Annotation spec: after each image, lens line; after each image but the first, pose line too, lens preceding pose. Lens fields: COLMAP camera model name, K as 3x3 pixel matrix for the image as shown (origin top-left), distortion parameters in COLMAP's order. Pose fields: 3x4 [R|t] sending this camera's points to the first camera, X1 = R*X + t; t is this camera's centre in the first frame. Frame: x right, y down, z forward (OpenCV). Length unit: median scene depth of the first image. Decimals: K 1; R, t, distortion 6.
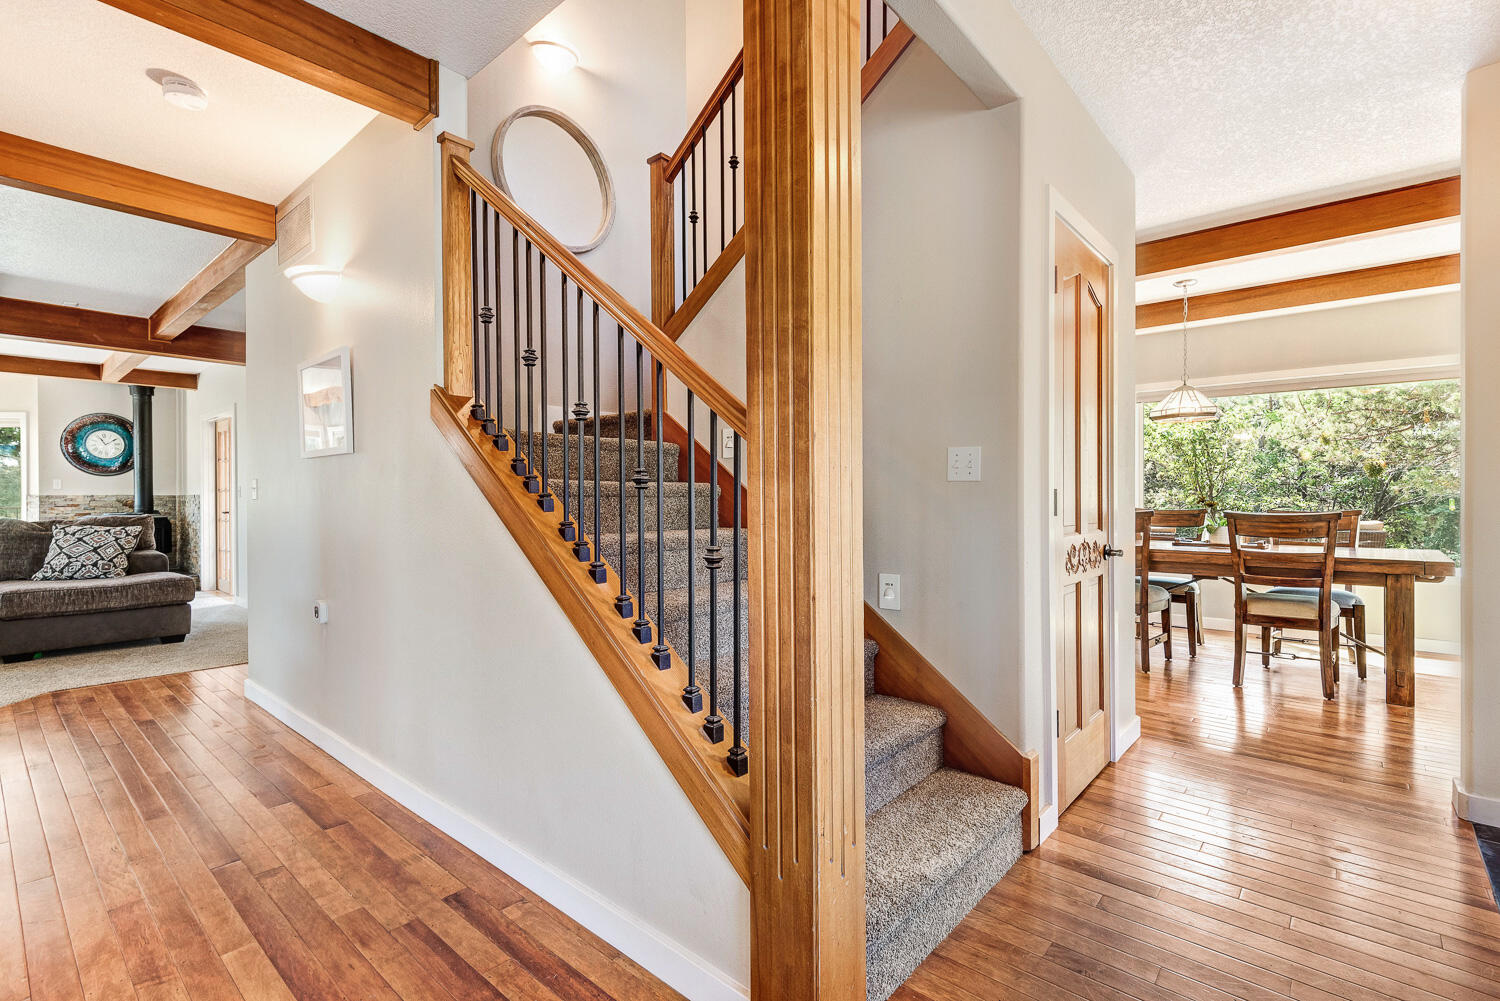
lens RADIAL K [[700.5, 0, 750.0], [0, 700.5, 500.5], [0, 0, 1]] dist [0.001272, -0.000051]
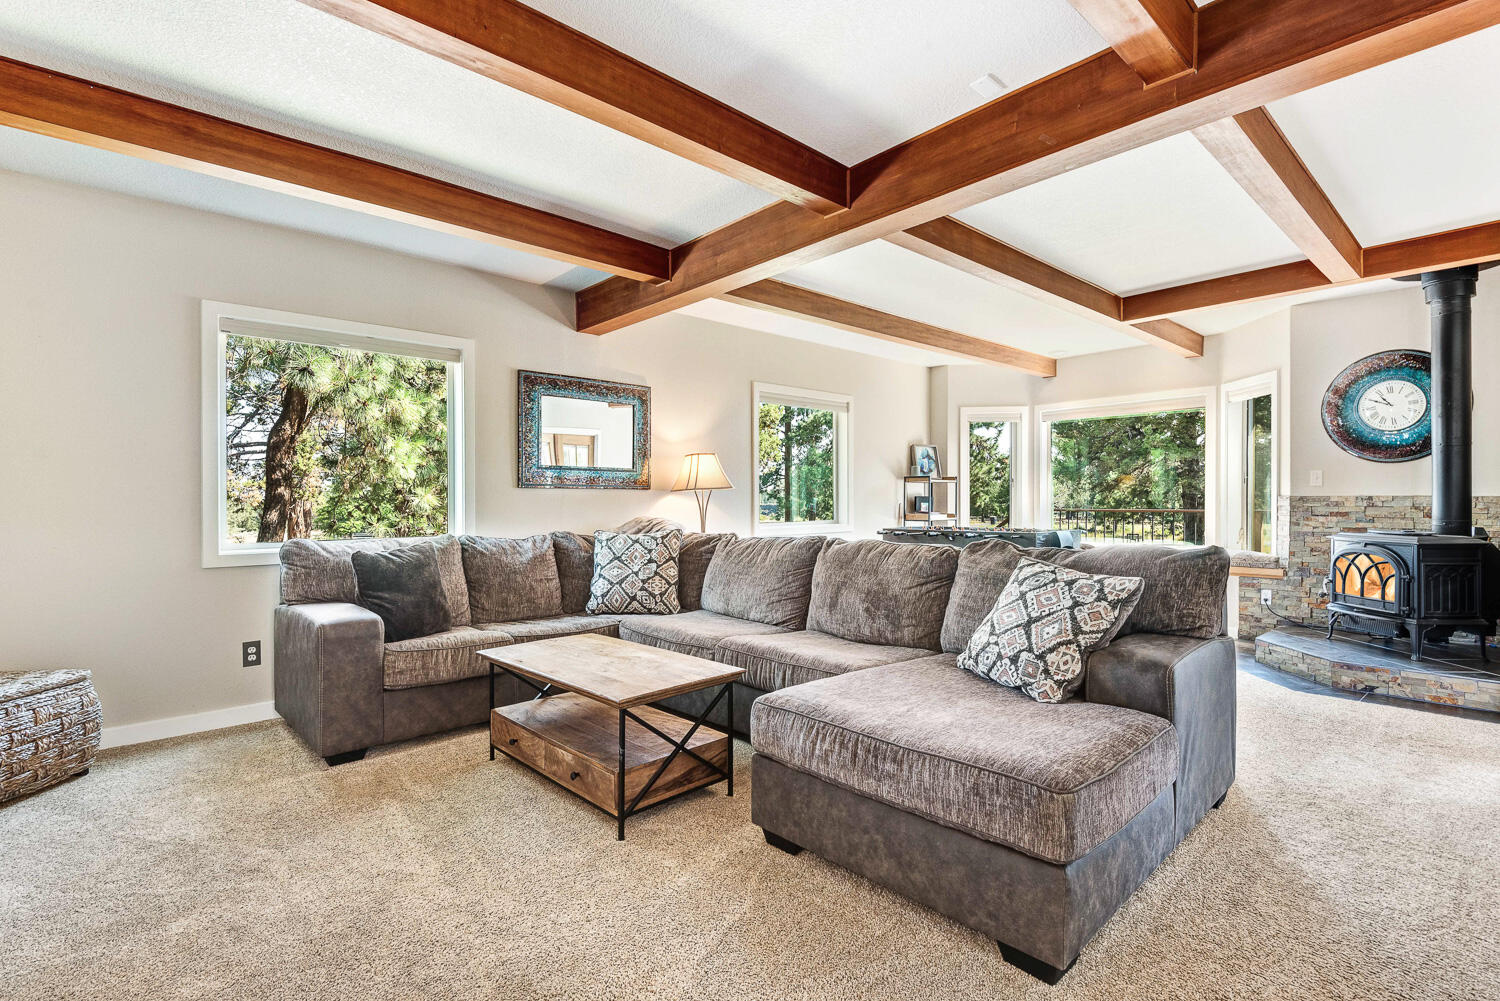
lens RADIAL K [[700.5, 0, 750.0], [0, 700.5, 500.5], [0, 0, 1]] dist [0.001272, -0.000051]
pose [[-0.113708, 0.002713, -0.993511, -0.307624], [-0.002081, 0.999993, 0.002969, -0.004696], [0.993512, 0.002405, -0.113702, 0.559287]]
